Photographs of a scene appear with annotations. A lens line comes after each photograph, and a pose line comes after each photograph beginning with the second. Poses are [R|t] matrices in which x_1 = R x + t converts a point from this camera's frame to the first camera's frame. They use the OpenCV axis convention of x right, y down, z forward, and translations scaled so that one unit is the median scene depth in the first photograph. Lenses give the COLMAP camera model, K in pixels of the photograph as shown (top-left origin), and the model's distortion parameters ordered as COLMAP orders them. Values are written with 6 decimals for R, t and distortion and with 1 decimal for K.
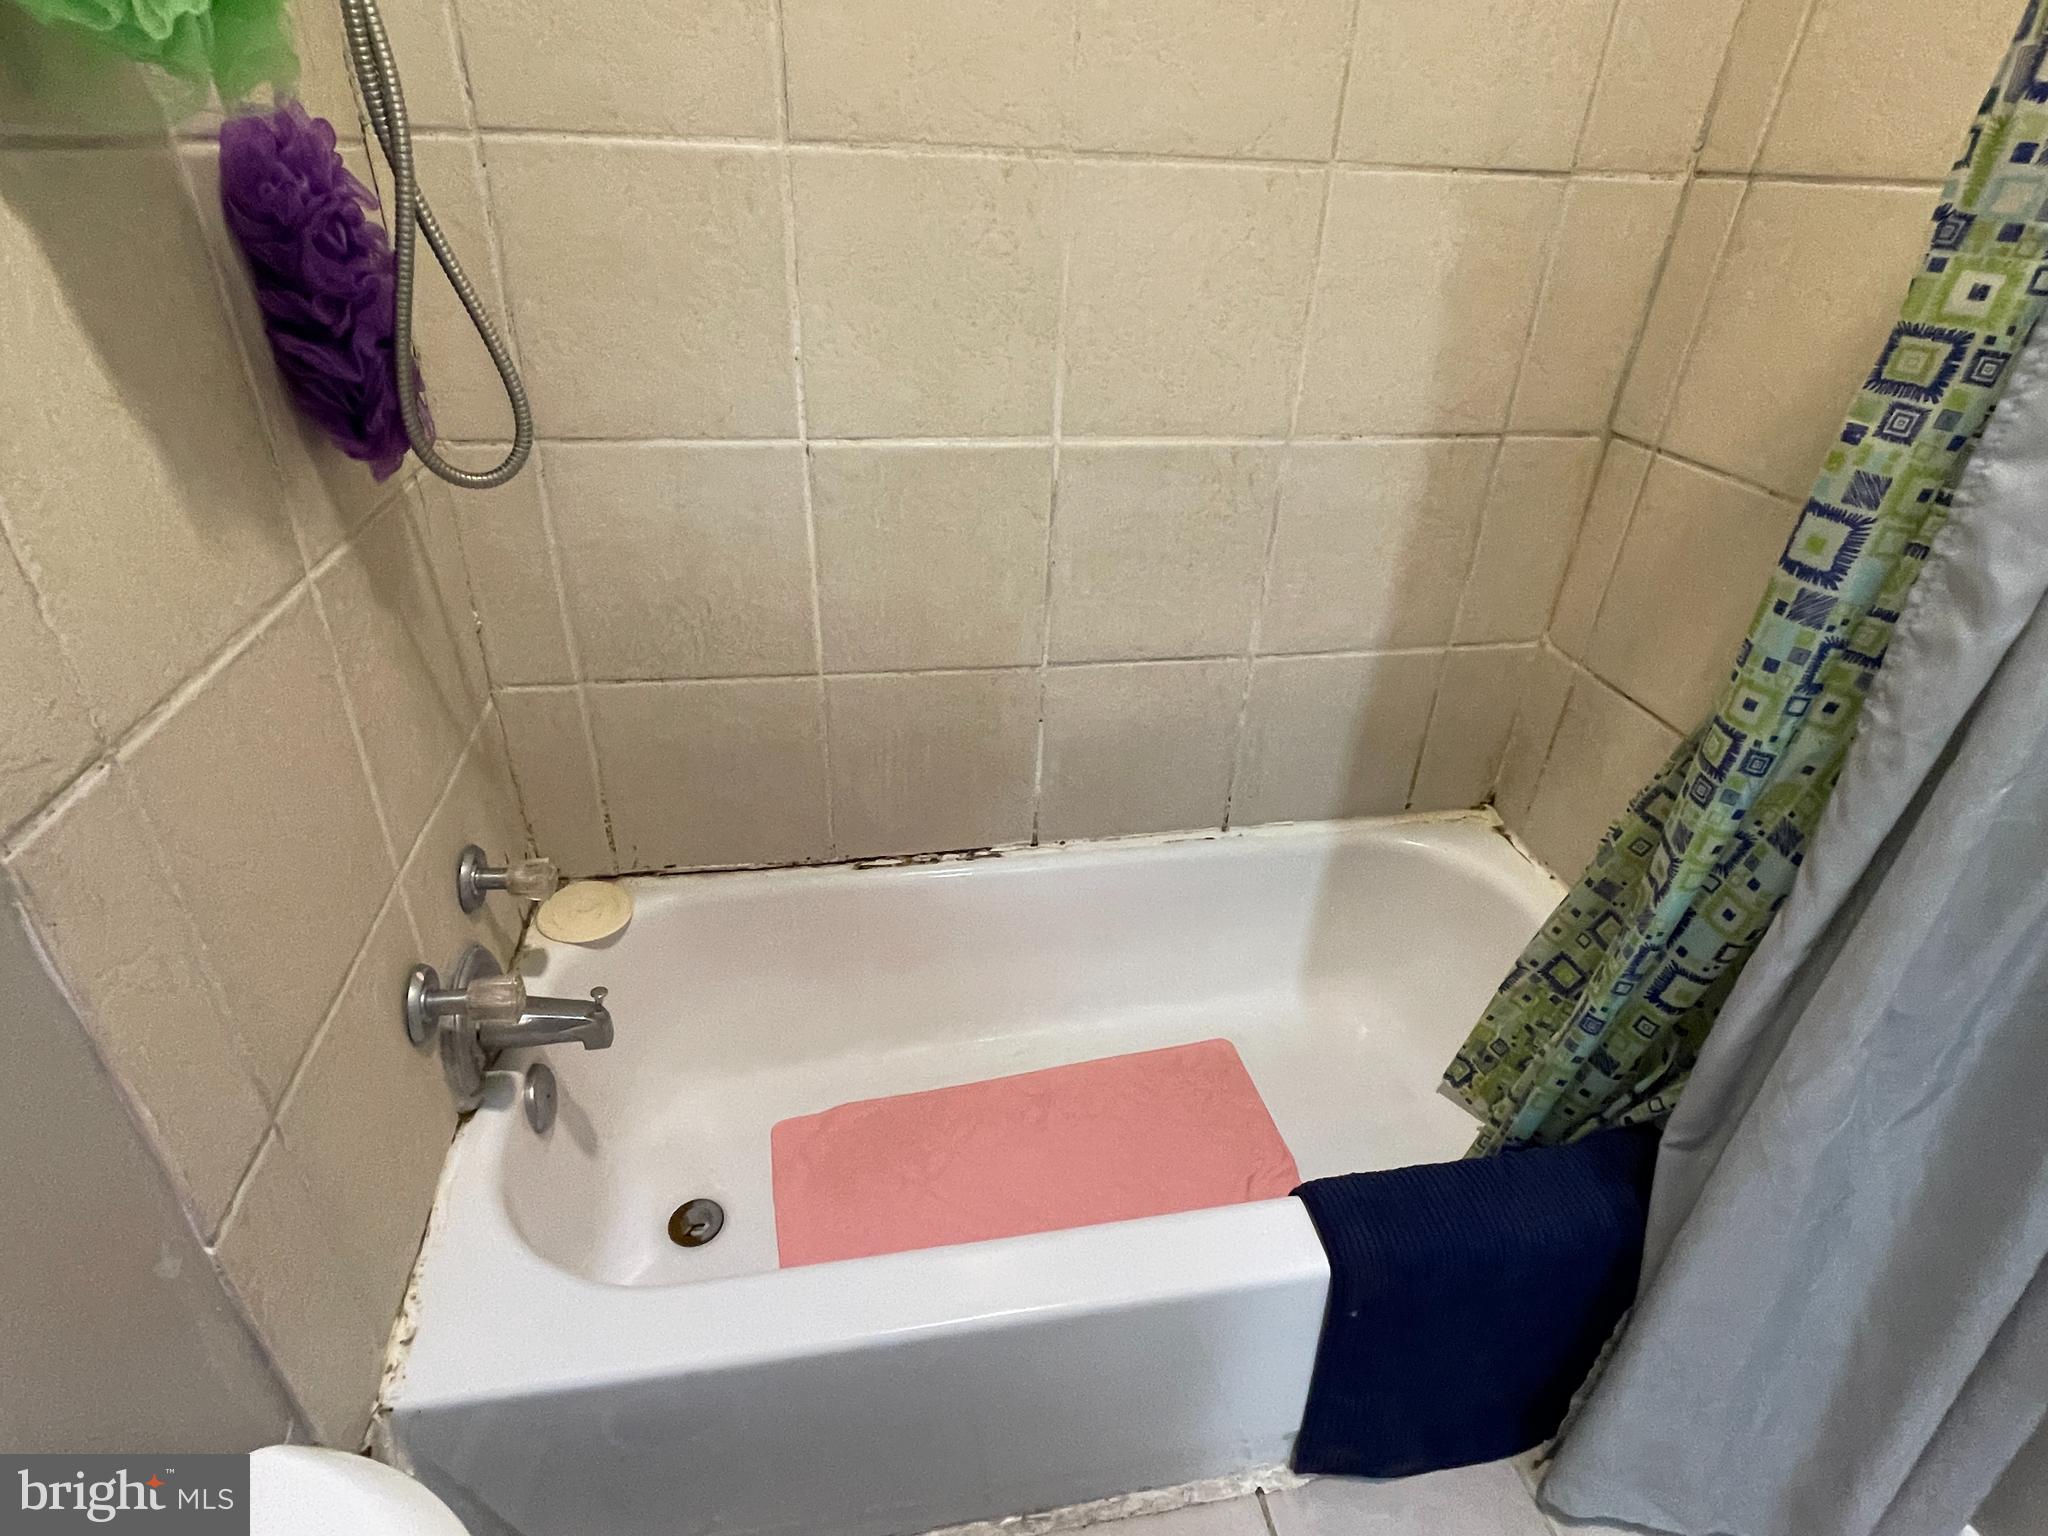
lens RADIAL K [[1079.9, 0, 1029.9], [0, 1079.9, 790.4], [0, 0, 1]] dist [-0.005278, -0.001210]
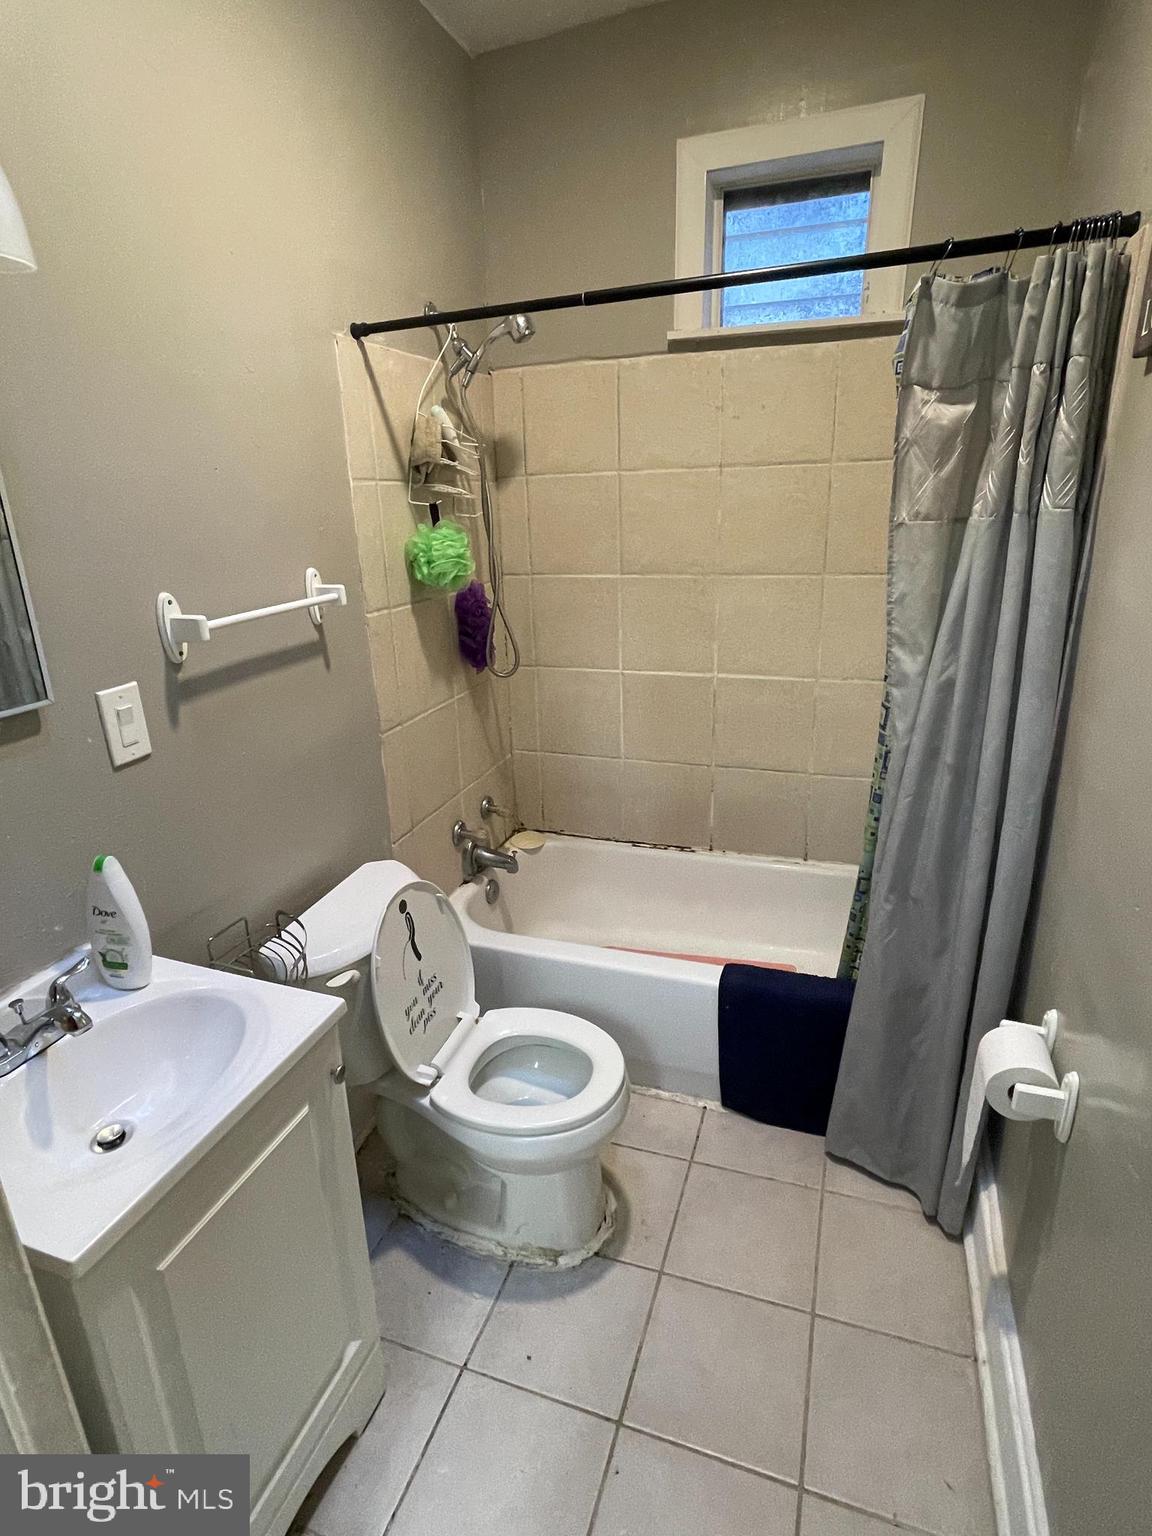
lens RADIAL K [[809.9, 0, 564.7], [0, 809.9, 766.4], [0, 0, 1]] dist [-0.005278, -0.001210]
pose [[0.860093, 0.100188, -0.500202, 0.718045], [-0.202389, 0.967072, -0.154306, 0.258530], [0.468272, 0.233953, 0.852049, -0.762009]]
